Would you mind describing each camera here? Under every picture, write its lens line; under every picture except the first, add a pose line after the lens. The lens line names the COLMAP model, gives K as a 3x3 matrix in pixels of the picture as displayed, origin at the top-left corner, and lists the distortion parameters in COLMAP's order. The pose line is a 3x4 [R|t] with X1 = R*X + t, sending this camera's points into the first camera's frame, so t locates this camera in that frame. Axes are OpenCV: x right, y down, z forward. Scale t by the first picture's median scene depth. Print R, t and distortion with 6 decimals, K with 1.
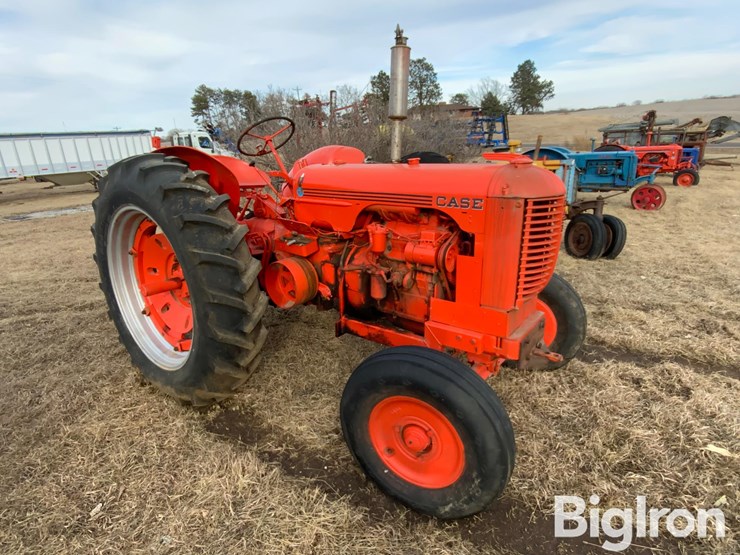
lens RADIAL K [[460.9, 0, 370.0], [0, 460.9, 277.5], [0, 0, 1]] dist [0.026790, -0.003971]
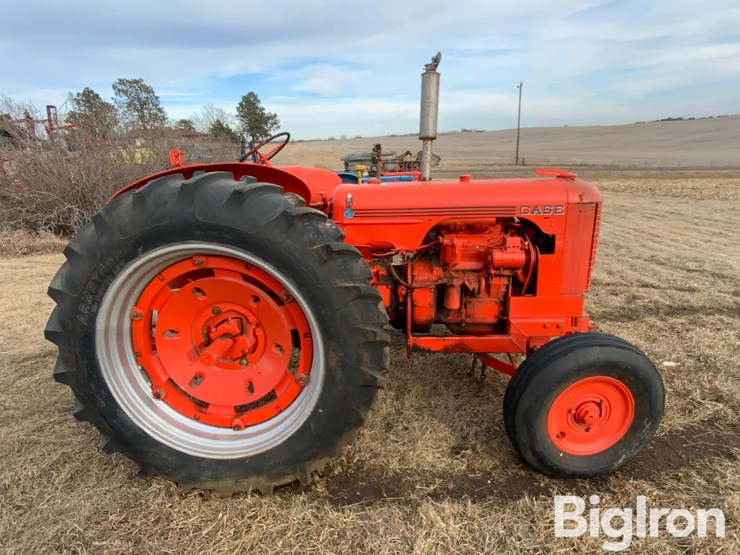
lens RADIAL K [[469.7, 0, 370.0], [0, 469.7, 277.5], [0, 0, 1]] dist [0.010258, -0.001994]
pose [[0.803317, -0.137110, 0.579554, -0.149133], [0.172976, 0.984903, -0.006754, -0.010310], [-0.569878, 0.105674, 0.814906, 0.050042]]
